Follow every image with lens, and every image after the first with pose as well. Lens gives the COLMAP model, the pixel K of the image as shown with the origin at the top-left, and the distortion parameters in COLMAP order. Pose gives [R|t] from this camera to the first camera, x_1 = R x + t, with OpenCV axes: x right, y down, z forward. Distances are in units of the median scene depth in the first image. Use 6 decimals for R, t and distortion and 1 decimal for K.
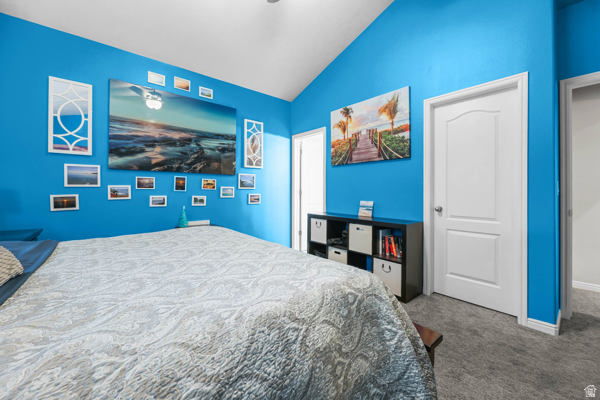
lens RADIAL K [[247.7, 0, 306.8], [0, 247.7, 189.8], [0, 0, 1]] dist [0.007519, -0.001966]
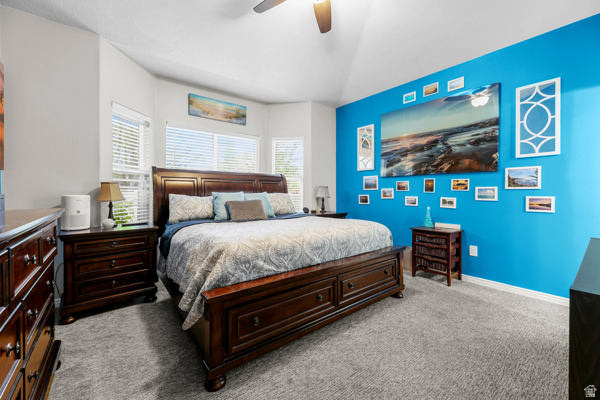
lens RADIAL K [[247.7, 0, 300.0], [0, 247.7, 198.0], [0, 0, 1]] dist [0.007519, -0.001966]
pose [[-0.046266, 0.018182, -0.998764, 0.547396], [0.005605, 0.999823, 0.017942, 0.006150], [0.998913, -0.004768, -0.046360, 0.482833]]
